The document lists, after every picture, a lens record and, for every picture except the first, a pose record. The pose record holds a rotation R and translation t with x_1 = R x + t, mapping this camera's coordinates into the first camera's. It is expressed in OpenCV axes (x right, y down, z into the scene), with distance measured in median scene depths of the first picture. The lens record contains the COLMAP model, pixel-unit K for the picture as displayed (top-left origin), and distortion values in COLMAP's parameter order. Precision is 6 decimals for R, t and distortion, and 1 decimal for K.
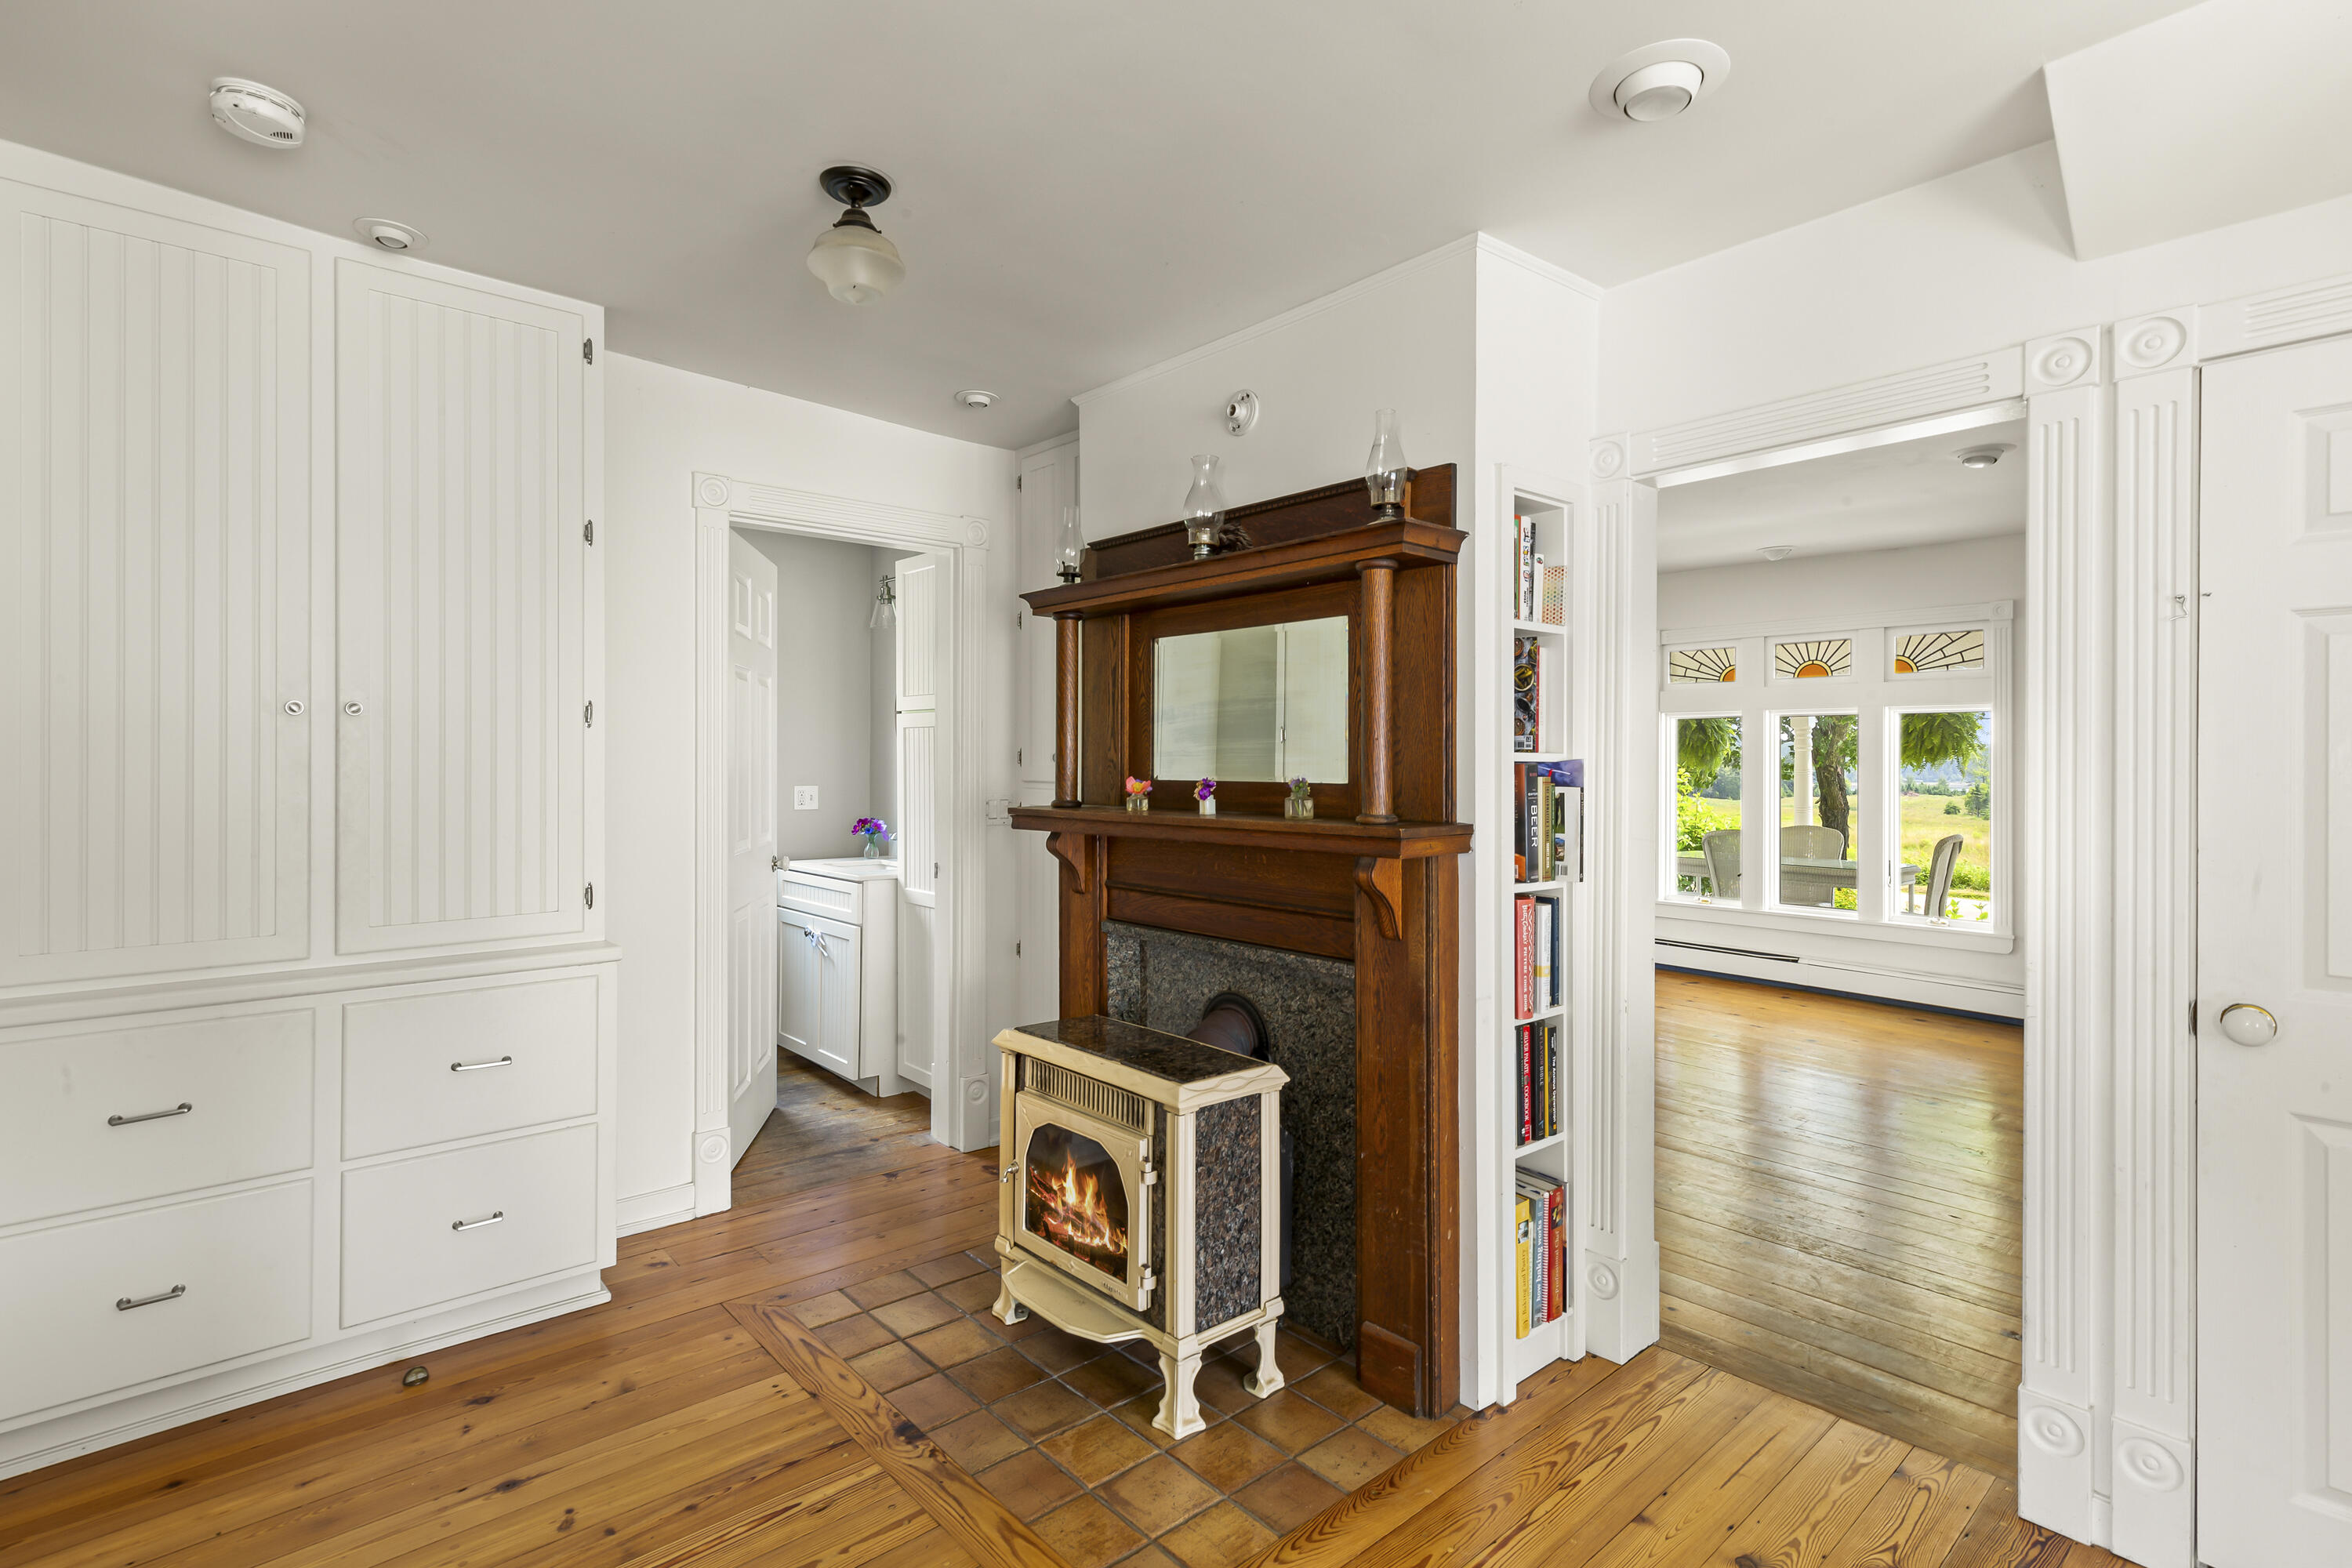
lens RADIAL K [[1102.0, 0, 1163.6], [0, 1102.0, 760.4], [0, 0, 1]] dist [0.014337, -0.001490]
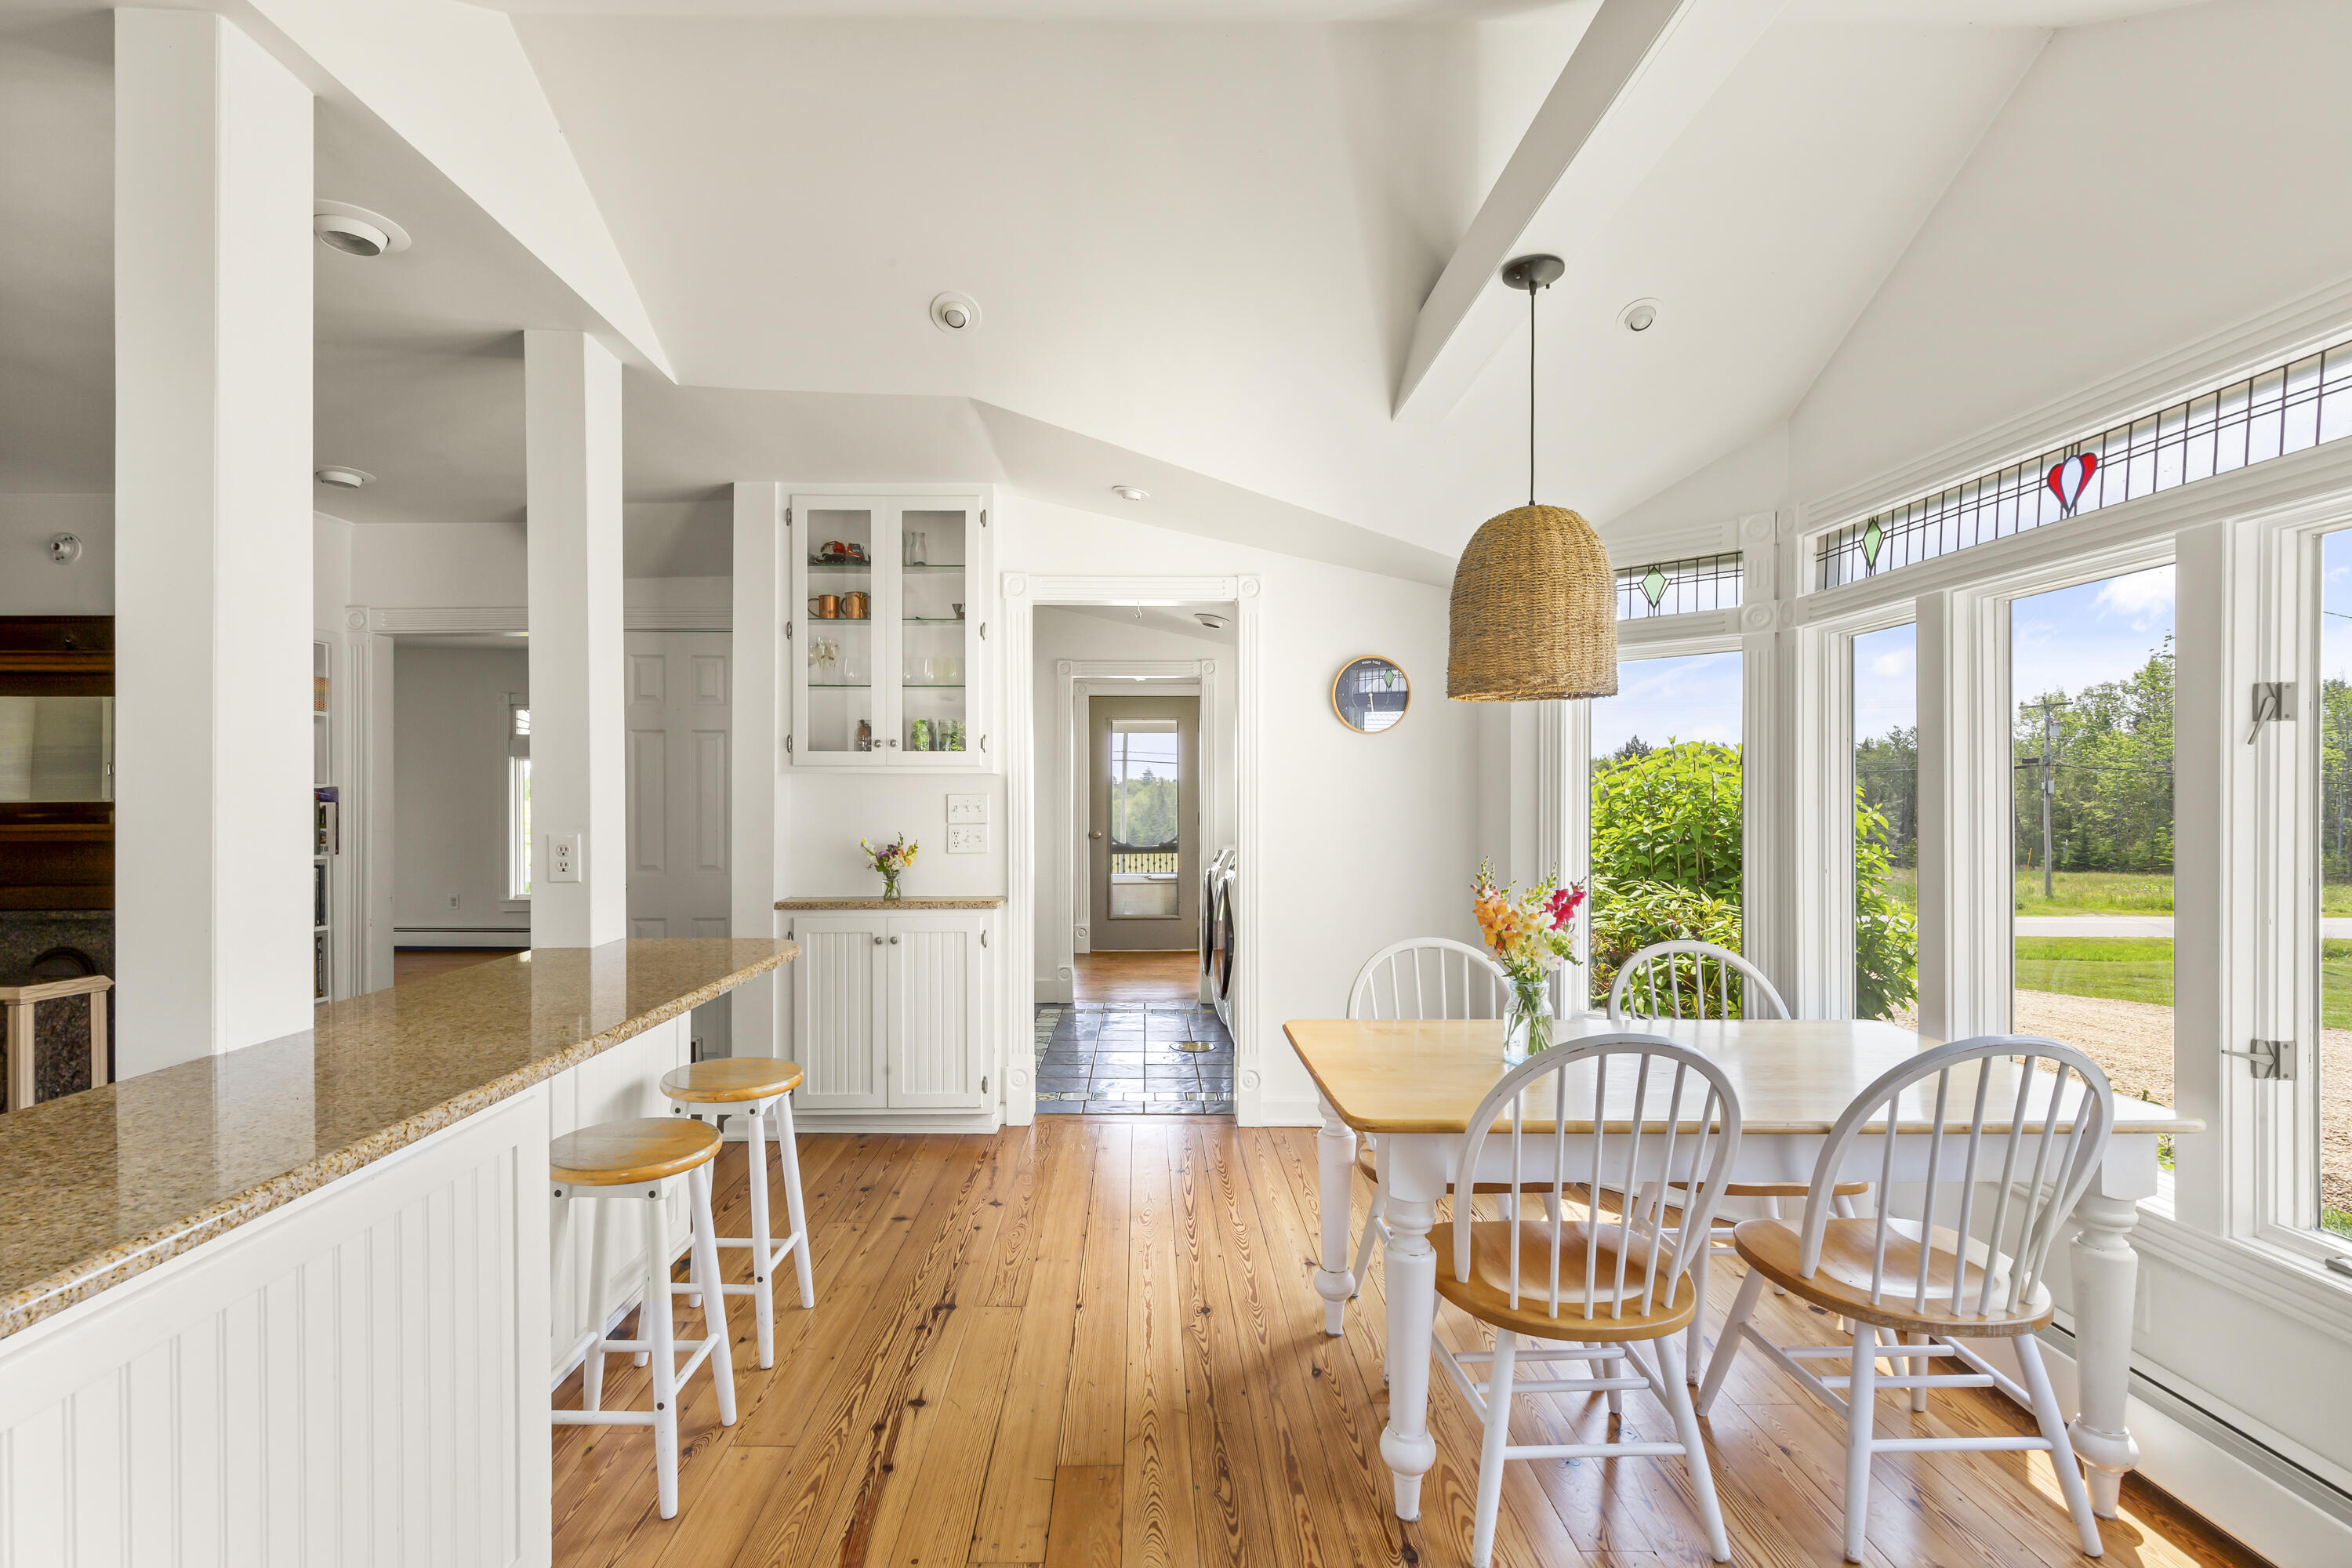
lens RADIAL K [[1102.0, 0, 1152.1], [0, 1102.0, 798.9], [0, 0, 1]] dist [0.014337, -0.001490]
pose [[0.656853, -0.008886, 0.753966, -0.111900], [0.004826, 0.999960, 0.007581, 0.011213], [-0.754003, -0.001341, 0.656870, -1.166841]]
